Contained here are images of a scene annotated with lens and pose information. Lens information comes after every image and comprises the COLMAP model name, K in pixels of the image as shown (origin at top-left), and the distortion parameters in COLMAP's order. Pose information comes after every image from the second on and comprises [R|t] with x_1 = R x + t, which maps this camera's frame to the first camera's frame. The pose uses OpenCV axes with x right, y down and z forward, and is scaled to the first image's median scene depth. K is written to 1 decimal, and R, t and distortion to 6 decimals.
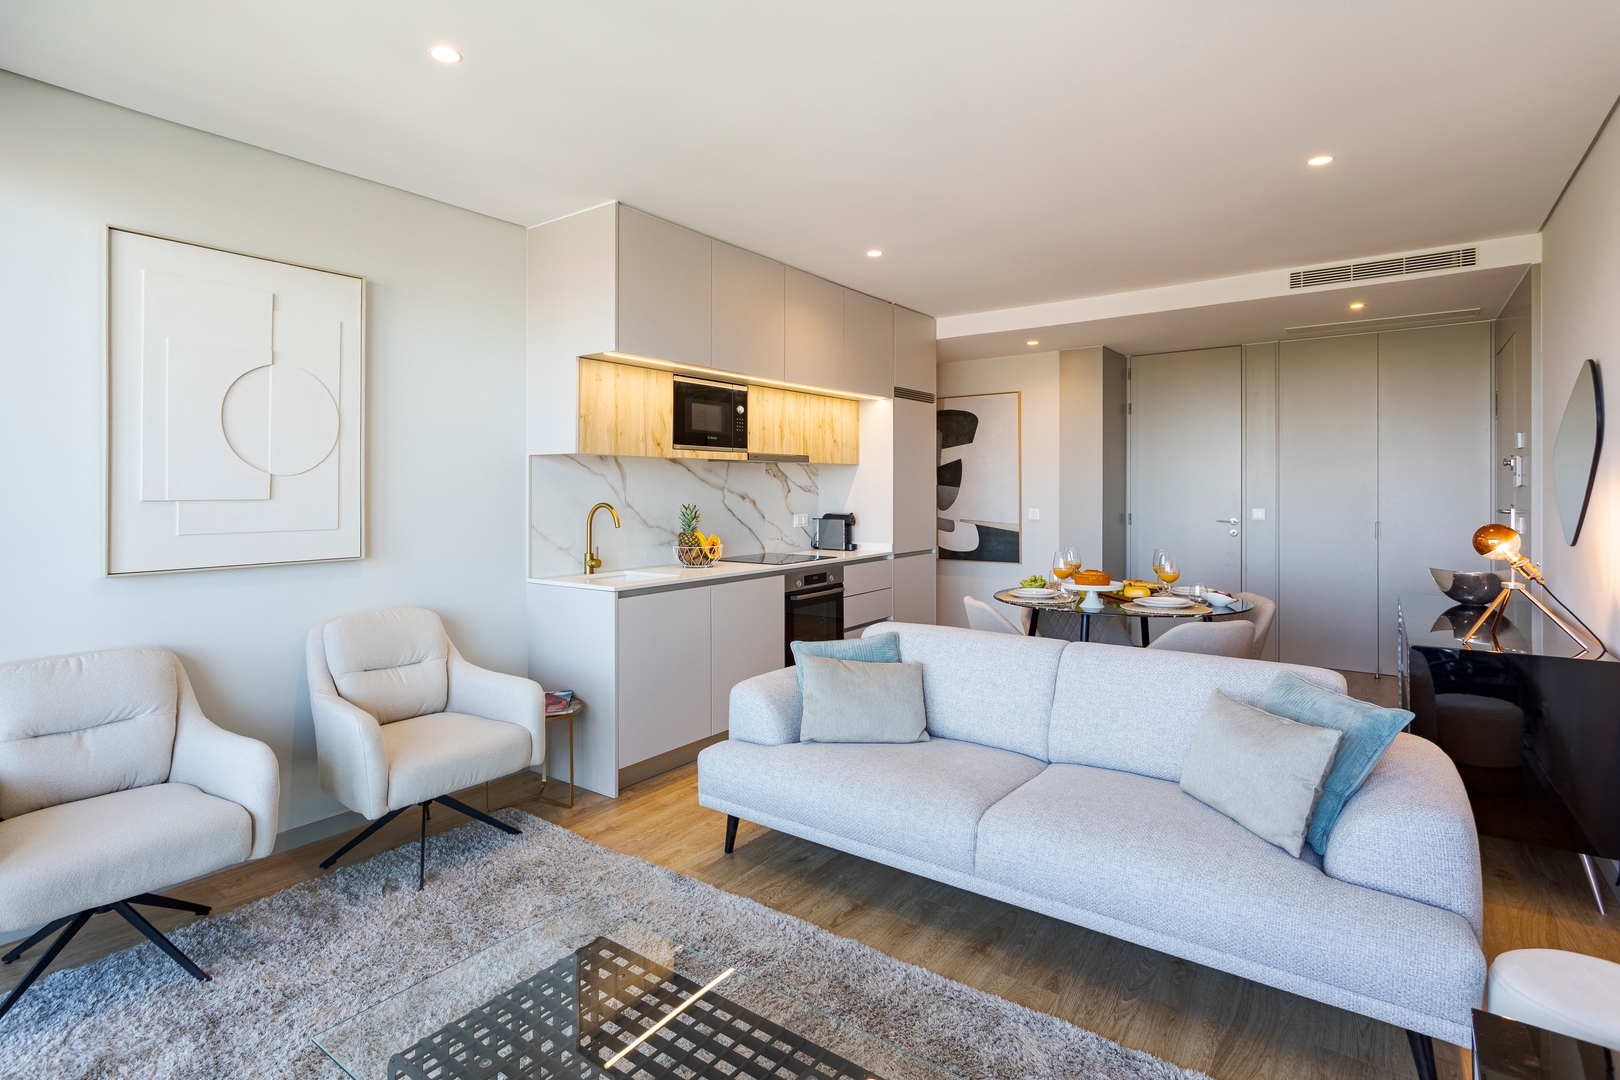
lens RADIAL K [[816.6, 0, 771.8], [0, 816.6, 496.3], [0, 0, 1]] dist [0.001937, 0.001244]
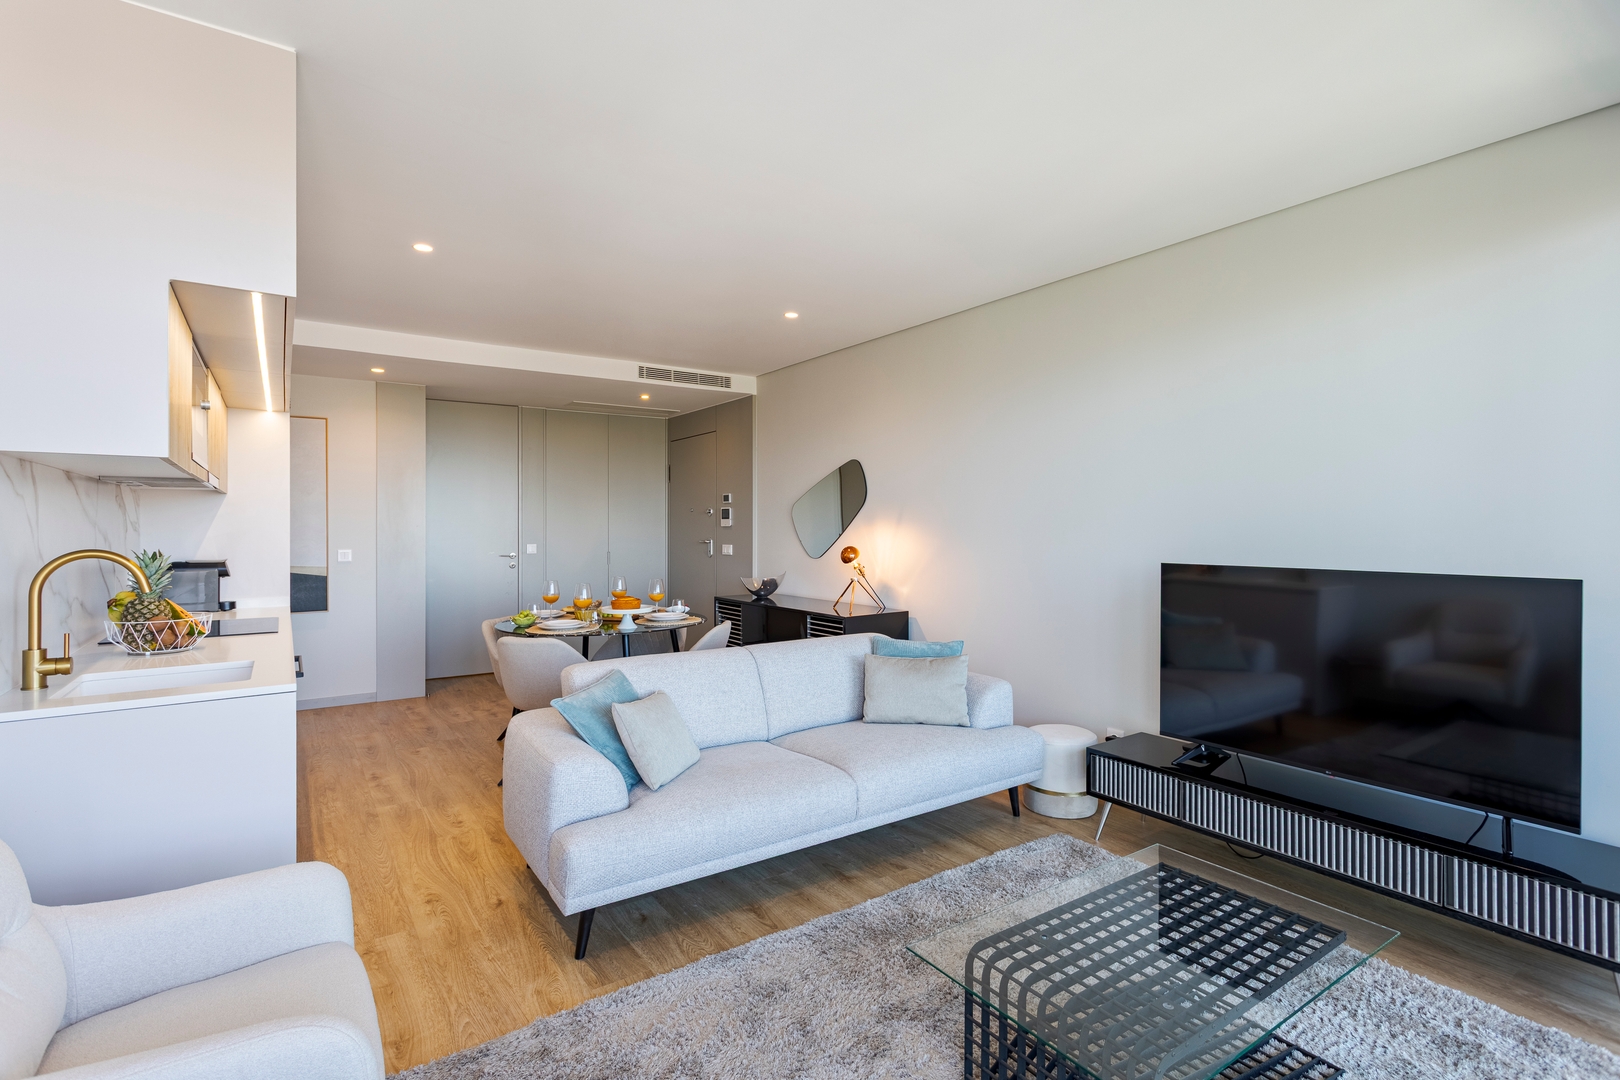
lens RADIAL K [[766.6, 0, 817.6], [0, 766.6, 532.3], [0, 0, 1]] dist [-0.000472, 0.000320]
pose [[0.307276, -0.004586, 0.951610, -0.513949], [0.008043, 0.999965, 0.002221, -0.001128], [-0.951587, 0.006971, 0.307302, 0.368451]]
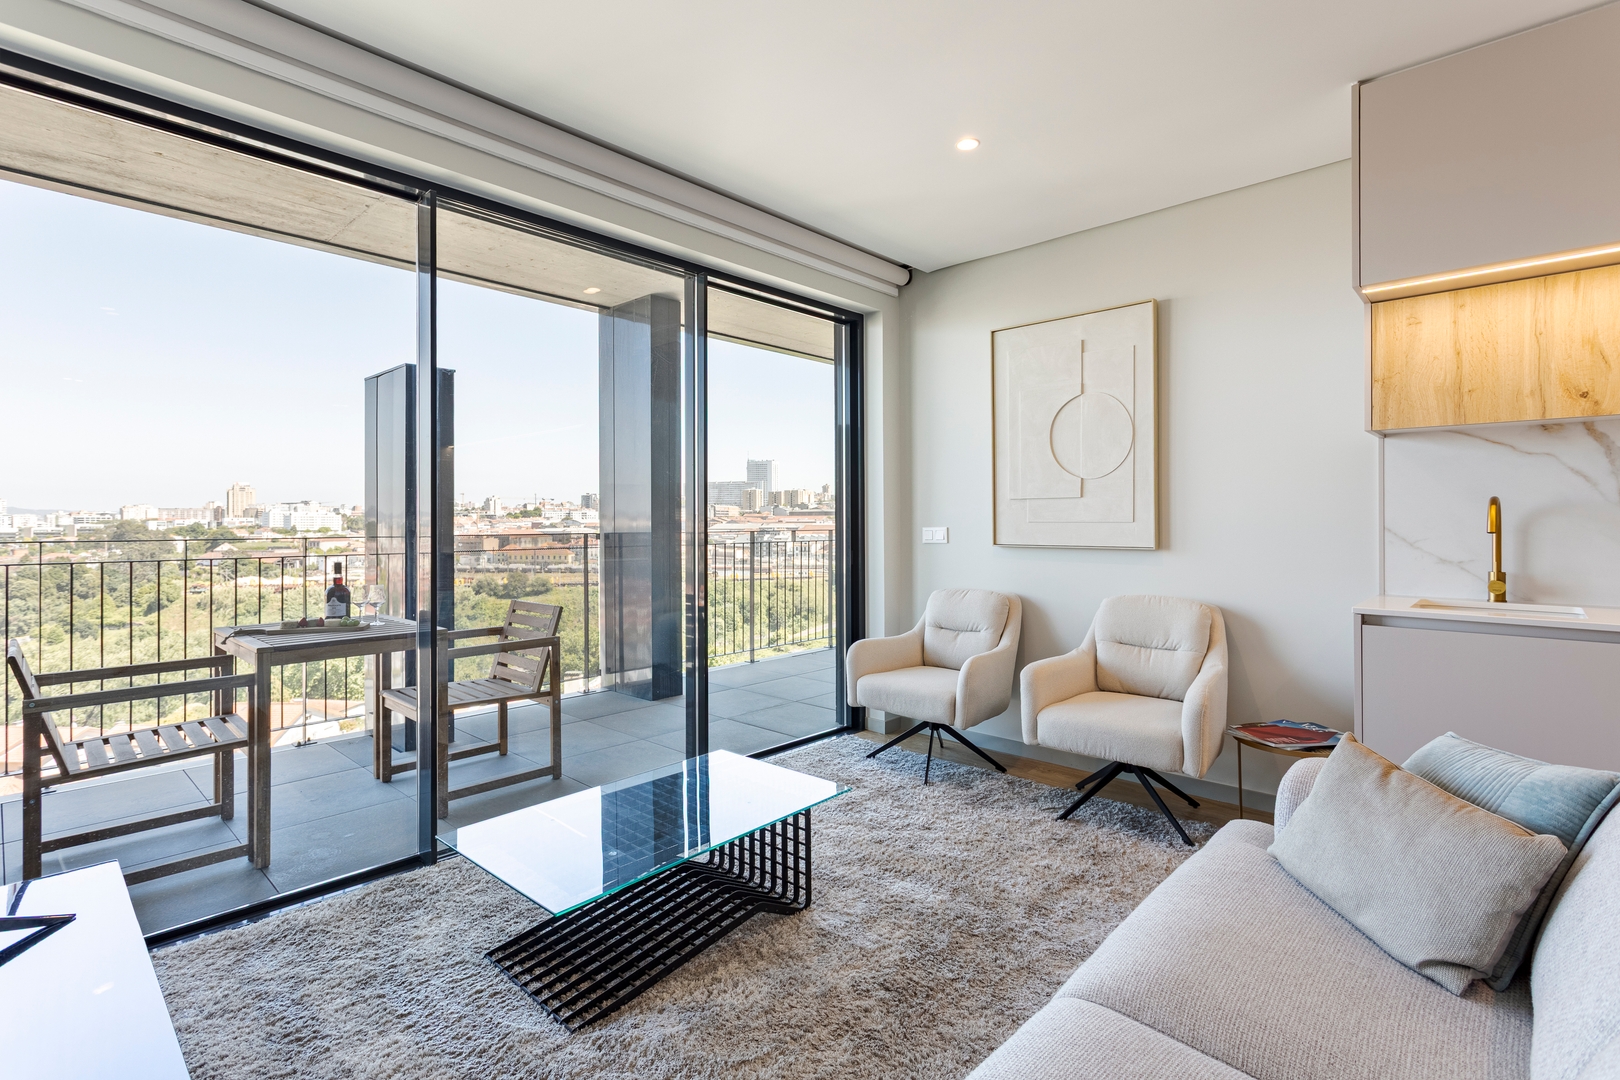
lens RADIAL K [[762.6, 0, 803.0], [0, 762.6, 528.0], [0, 0, 1]] dist [-0.000169, 0.001501]
pose [[-0.105369, 0.011769, -0.994364, 0.453386], [-0.006083, 0.999904, 0.012479, 0.027991], [0.994415, 0.007364, -0.105287, 0.478610]]
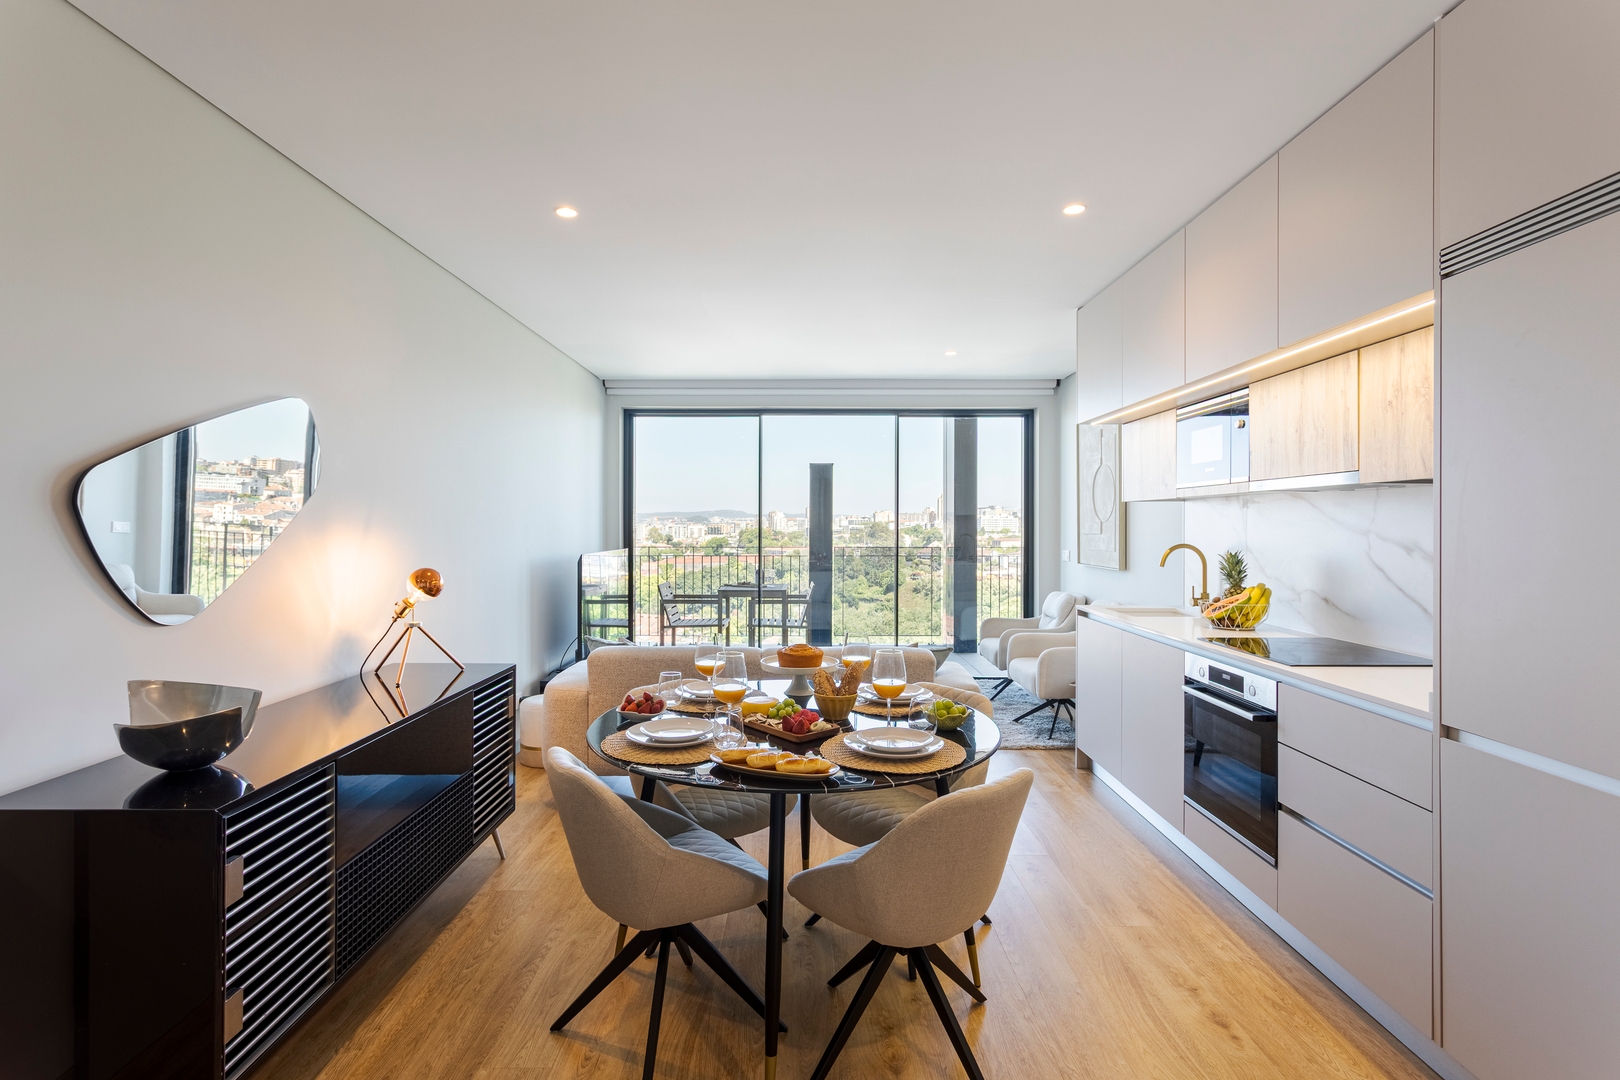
lens RADIAL K [[762.6, 0, 803.0], [0, 762.6, 528.0], [0, 0, 1]] dist [-0.000169, 0.001501]
pose [[-0.800774, 0.005062, -0.598945, 0.734654], [-0.003977, 0.999897, 0.013767, -0.022723], [0.598953, 0.013406, -0.800672, 1.418149]]
